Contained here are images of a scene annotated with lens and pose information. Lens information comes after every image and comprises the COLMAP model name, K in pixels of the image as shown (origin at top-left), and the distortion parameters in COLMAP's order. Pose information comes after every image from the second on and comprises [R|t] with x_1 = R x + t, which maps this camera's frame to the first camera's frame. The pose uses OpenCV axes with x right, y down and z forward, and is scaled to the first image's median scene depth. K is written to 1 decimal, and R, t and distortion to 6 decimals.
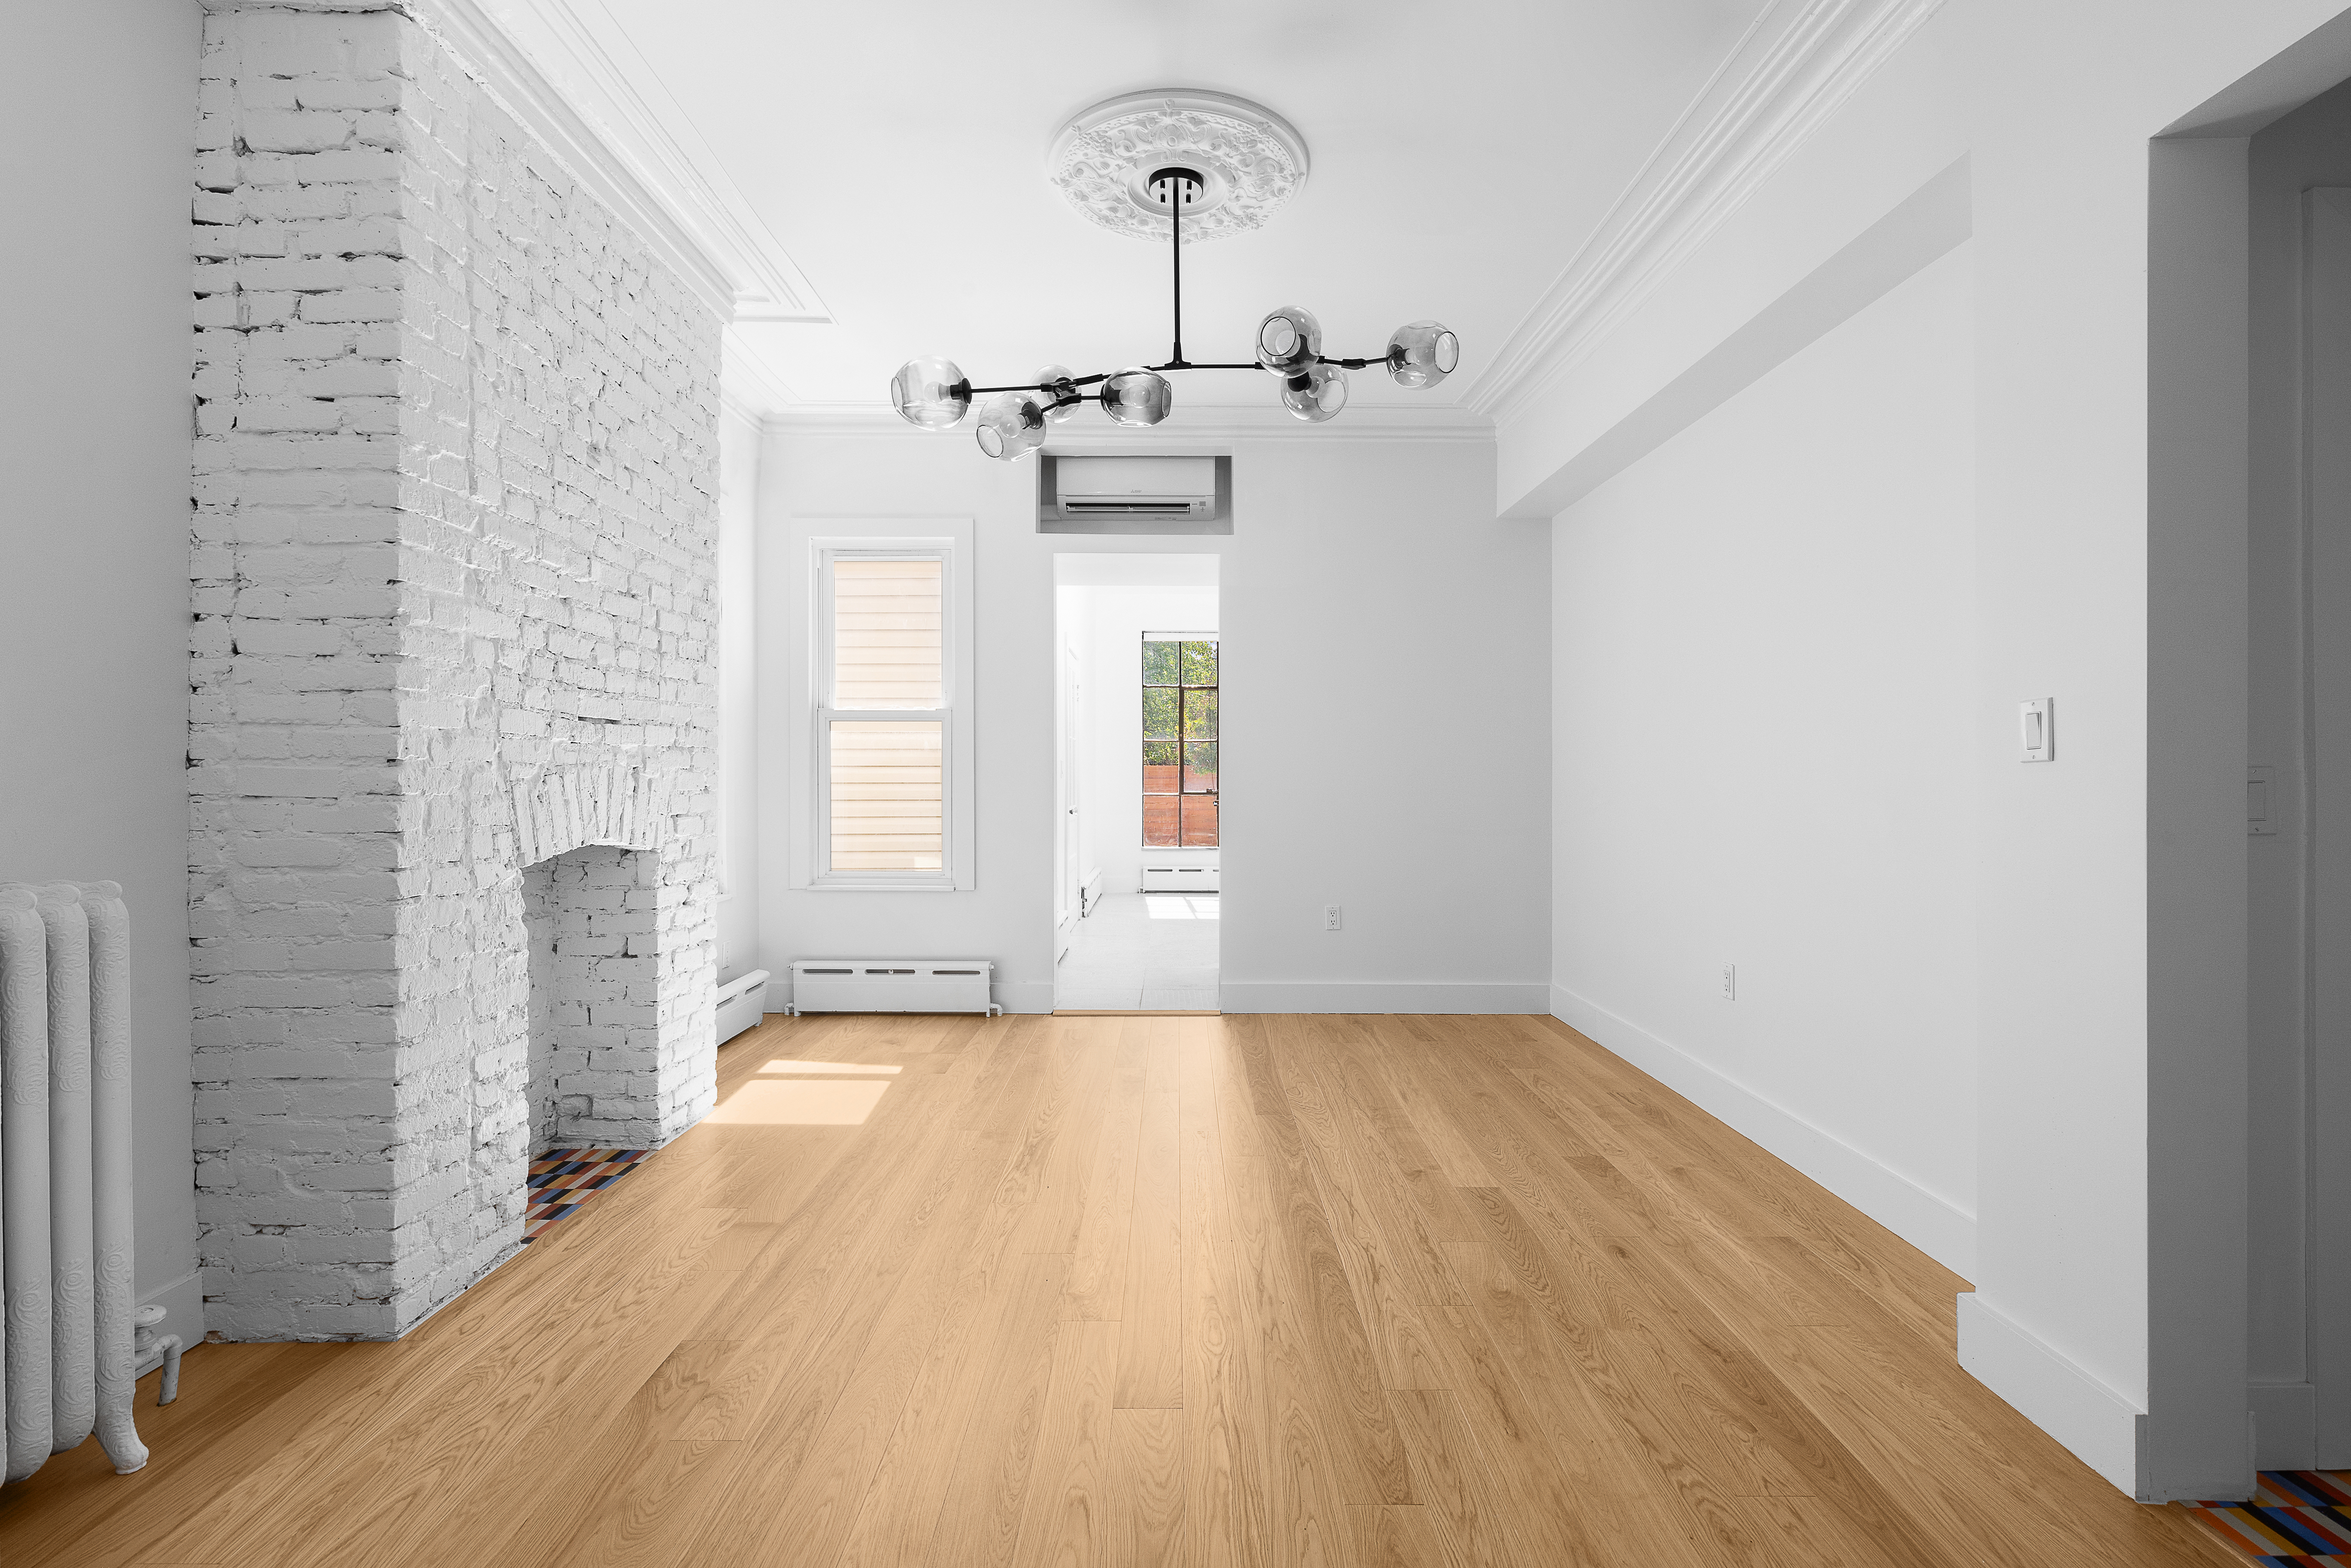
lens RADIAL K [[1034.0, 0, 1175.5], [0, 1034.0, 784.0], [0, 0, 1]] dist [0.003267, 0.000286]
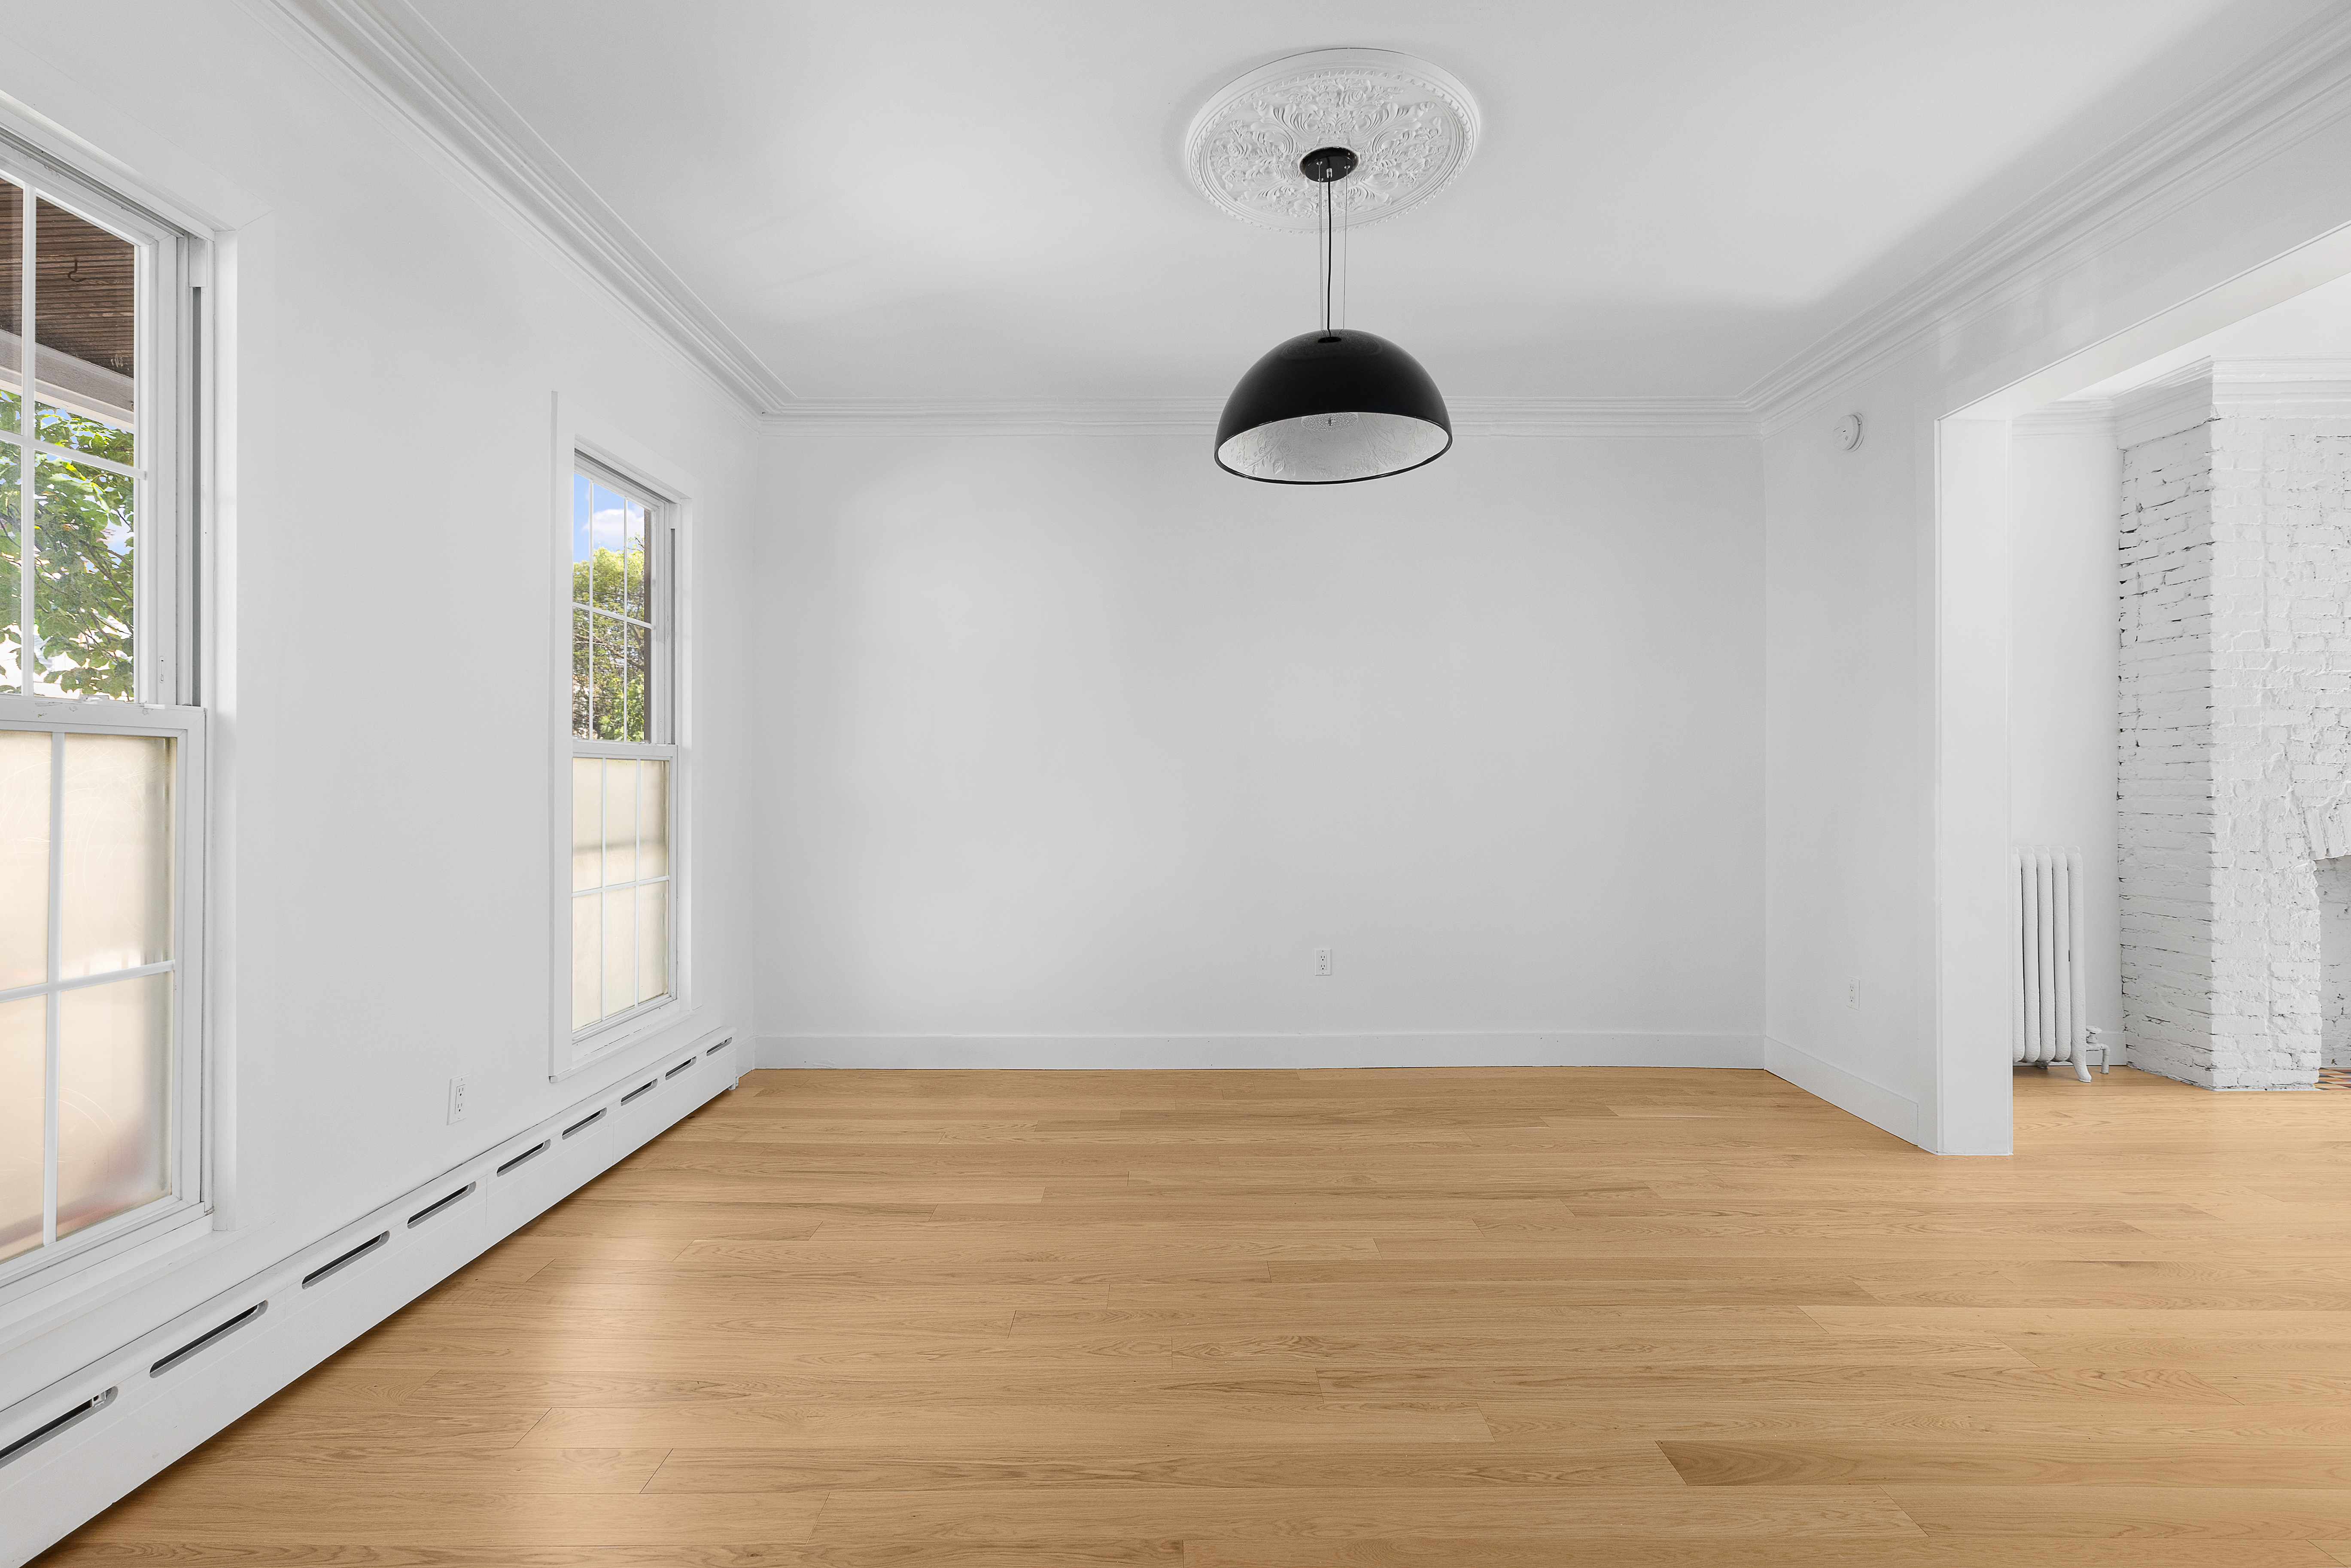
lens RADIAL K [[1059.4, 0, 1146.4], [0, 1059.4, 777.1], [0, 0, 1]] dist [0.000851, -0.000354]
pose [[-0.026671, -0.010012, -0.999594, 1.172508], [-0.004398, 0.999941, -0.009899, -0.028078], [0.999635, 0.004132, -0.026714, -0.865080]]
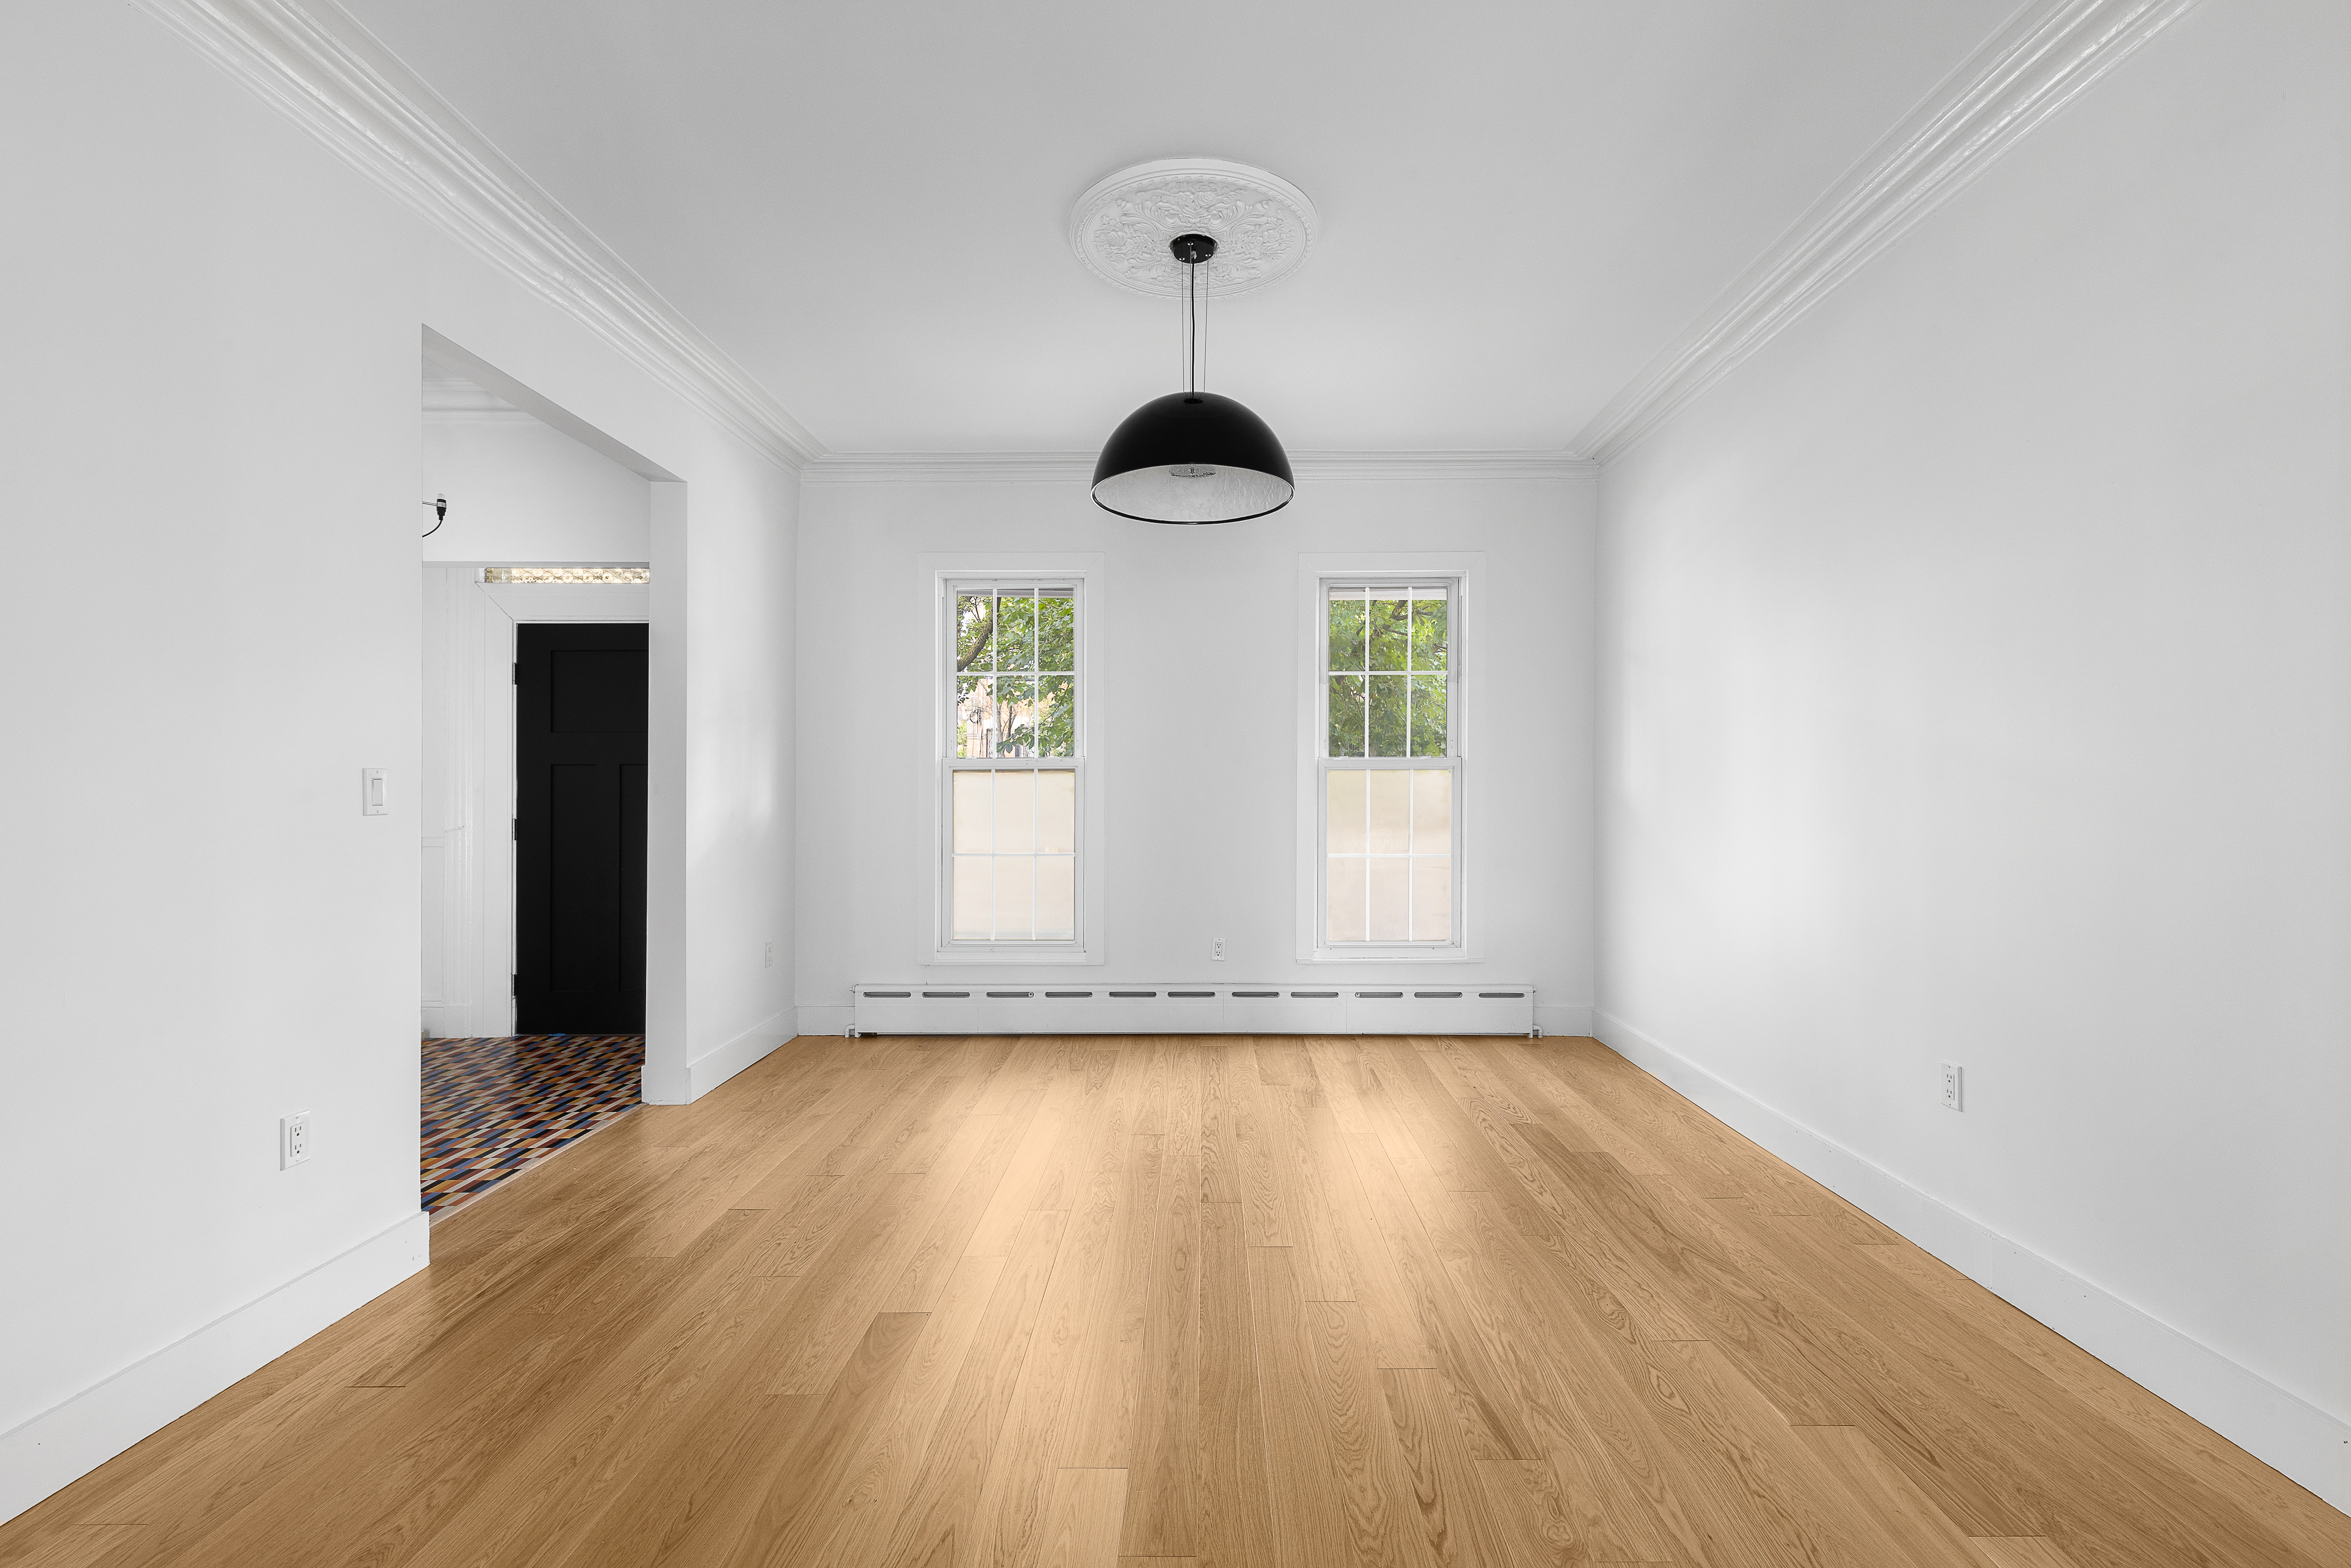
lens RADIAL K [[1009.2, 0, 1173.7], [0, 1009.2, 758.1], [0, 0, 1]] dist [-0.000408, -0.000335]
pose [[-0.999423, -0.001894, 0.033908, -0.008082], [-0.002779, 0.999656, -0.026097, -0.034671], [-0.033847, -0.026176, -0.999084, 0.585480]]
